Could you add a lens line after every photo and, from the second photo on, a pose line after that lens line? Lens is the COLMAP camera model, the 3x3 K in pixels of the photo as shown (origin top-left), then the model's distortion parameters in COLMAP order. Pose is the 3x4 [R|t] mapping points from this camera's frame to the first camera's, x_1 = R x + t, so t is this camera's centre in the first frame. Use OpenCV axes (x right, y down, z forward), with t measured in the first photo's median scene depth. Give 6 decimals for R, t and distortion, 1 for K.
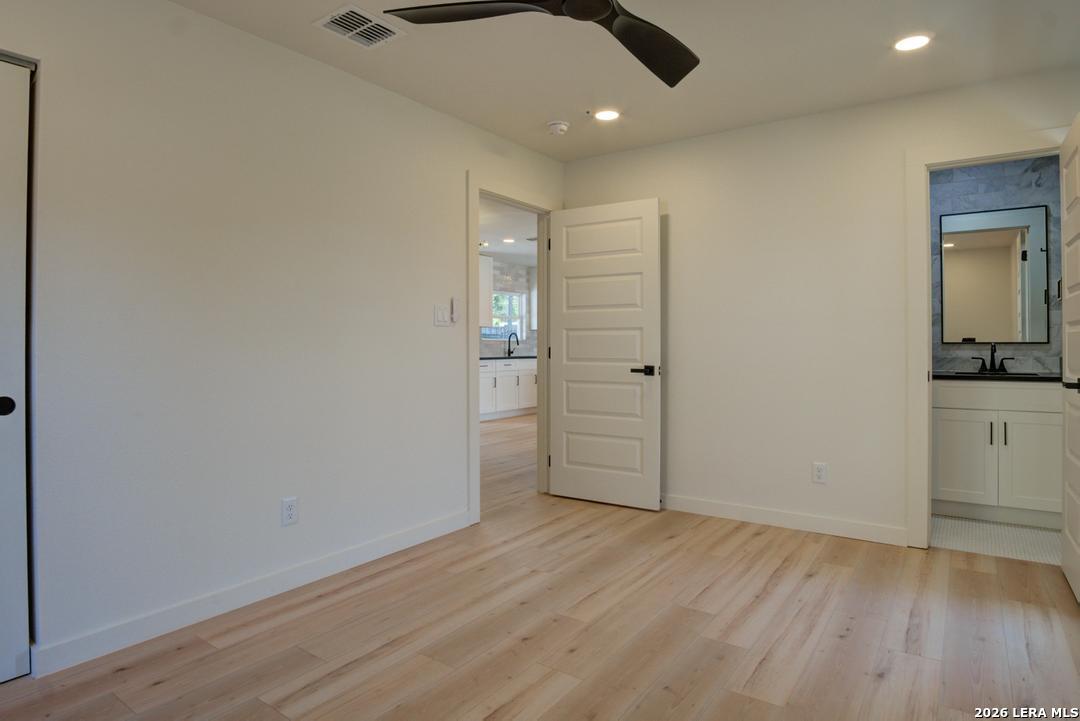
lens RADIAL K [[598.1, 0, 539.7], [0, 598.1, 346.8], [0, 0, 1]] dist [0.041288, 0.000281]
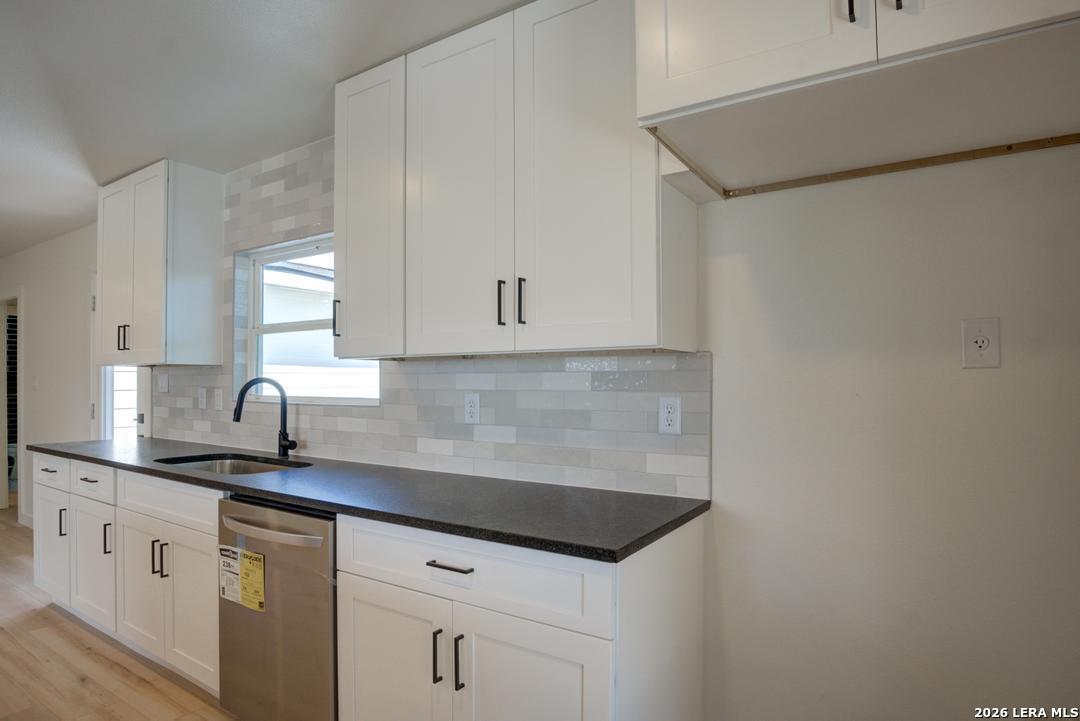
lens RADIAL K [[596.8, 0, 539.2], [0, 596.8, 385.0], [0, 0, 1]] dist [-0.060131, 0.014634]
pose [[0.046801, 0.006300, -0.998884, 0.232226], [-0.004298, 0.999972, 0.006106, -0.020903], [0.998895, 0.004007, 0.046827, 1.055445]]
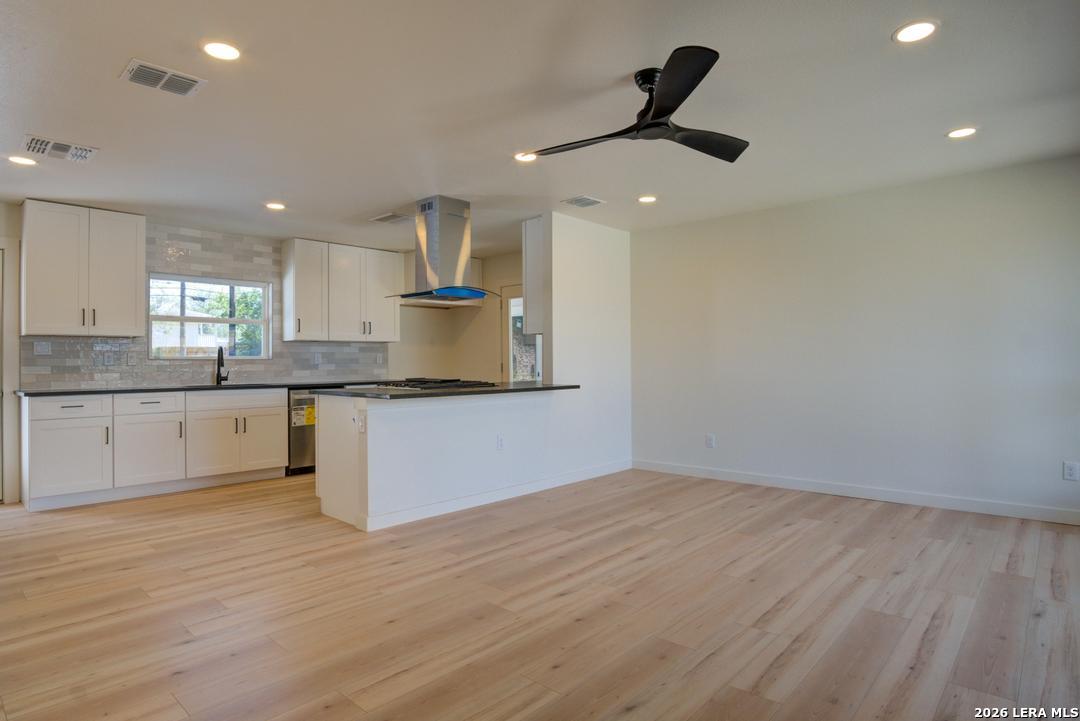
lens RADIAL K [[588.4, 0, 540.0], [0, 588.4, 360.5], [0, 0, 1]] dist [-0.041251, 0.000966]
pose [[0.992985, -0.005680, -0.118108, 0.323323], [0.005303, 0.999980, -0.003509, -0.005052], [0.118125, 0.002858, 0.992995, 0.432956]]
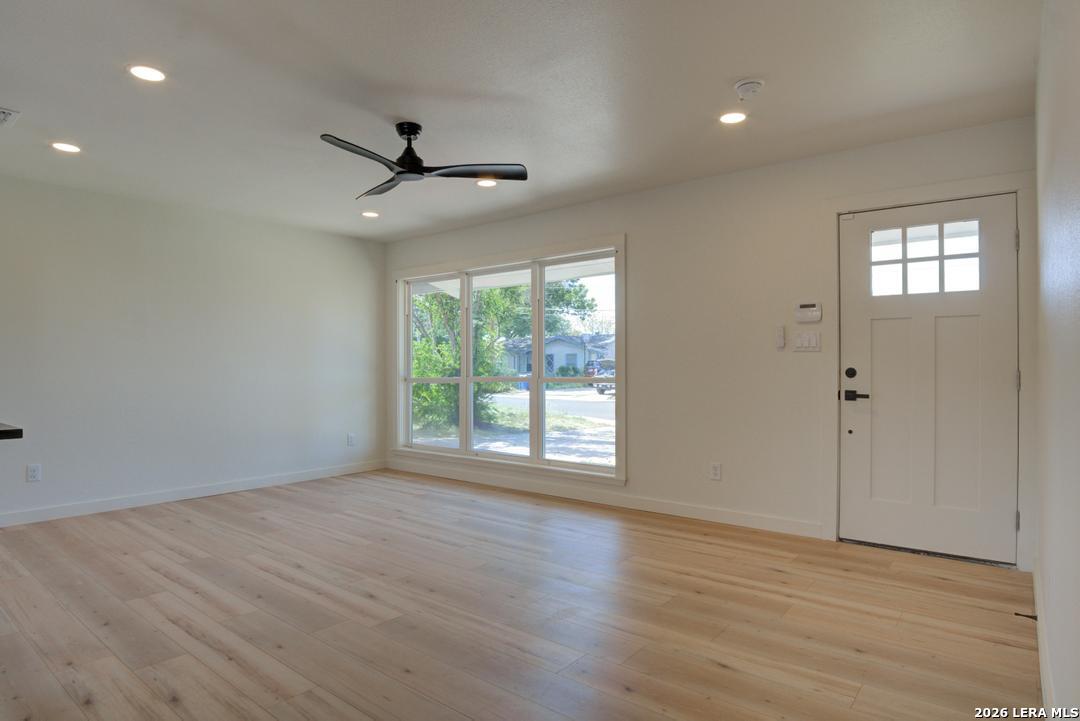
lens RADIAL K [[608.8, 0, 552.2], [0, 608.8, 368.0], [0, 0, 1]] dist [-0.035648, 0.000192]
pose [[0.044027, 0.002367, 0.999028, 0.023147], [0.001729, 0.999996, -0.002445, -0.003745], [-0.999029, 0.001835, 0.044023, 0.605310]]
